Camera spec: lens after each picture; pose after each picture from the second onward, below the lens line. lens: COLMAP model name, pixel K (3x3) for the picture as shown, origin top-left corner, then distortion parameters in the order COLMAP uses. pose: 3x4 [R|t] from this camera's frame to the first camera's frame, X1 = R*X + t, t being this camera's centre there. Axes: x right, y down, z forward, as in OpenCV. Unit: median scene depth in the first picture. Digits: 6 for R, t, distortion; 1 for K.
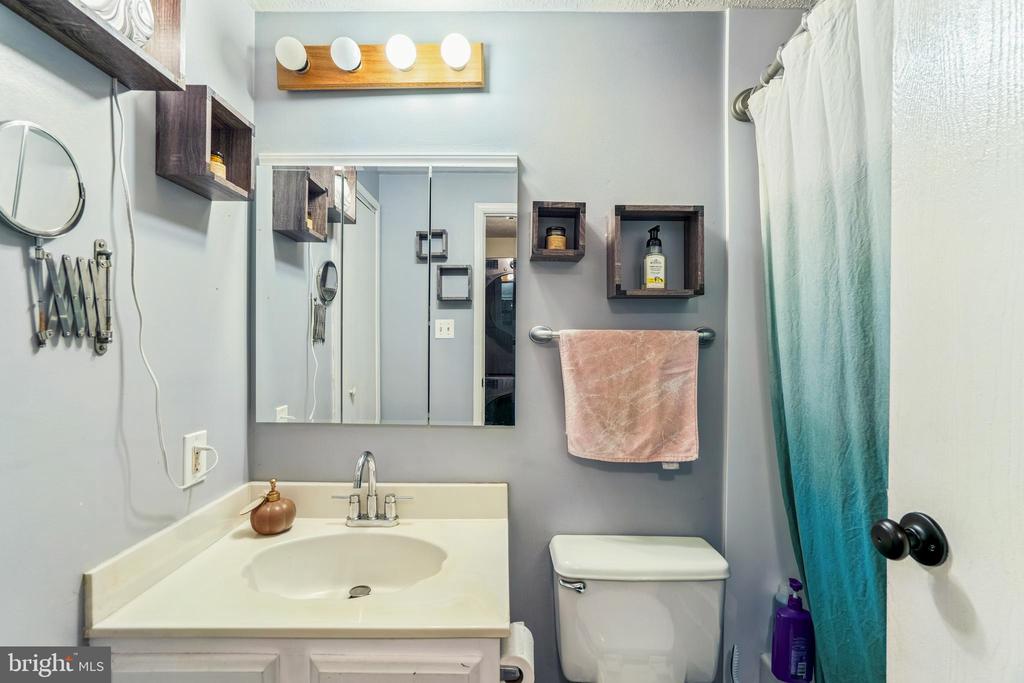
lens RADIAL K [[471.1, 0, 511.8], [0, 471.1, 342.4], [0, 0, 1]] dist [-0.041075, 0.021197]
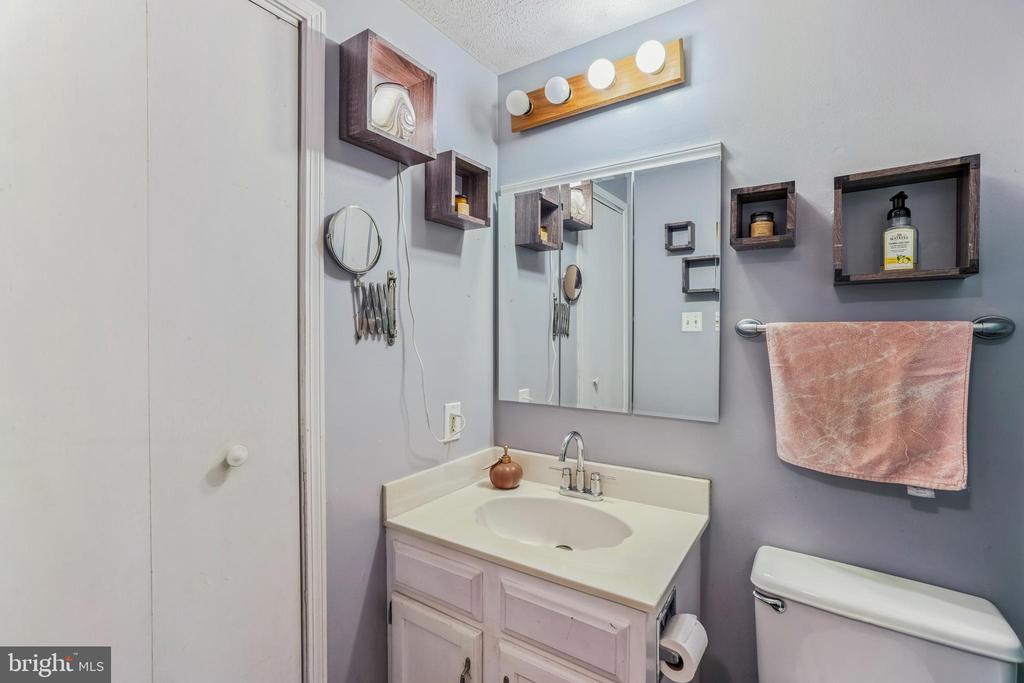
lens RADIAL K [[471.1, 0, 507.8], [0, 471.1, 336.5], [0, 0, 1]] dist [-0.041075, 0.021197]
pose [[0.823153, -0.000739, -0.567819, 0.206979], [0.002177, 0.999996, 0.001855, -0.003022], [0.567815, -0.002763, 0.823151, -0.041397]]
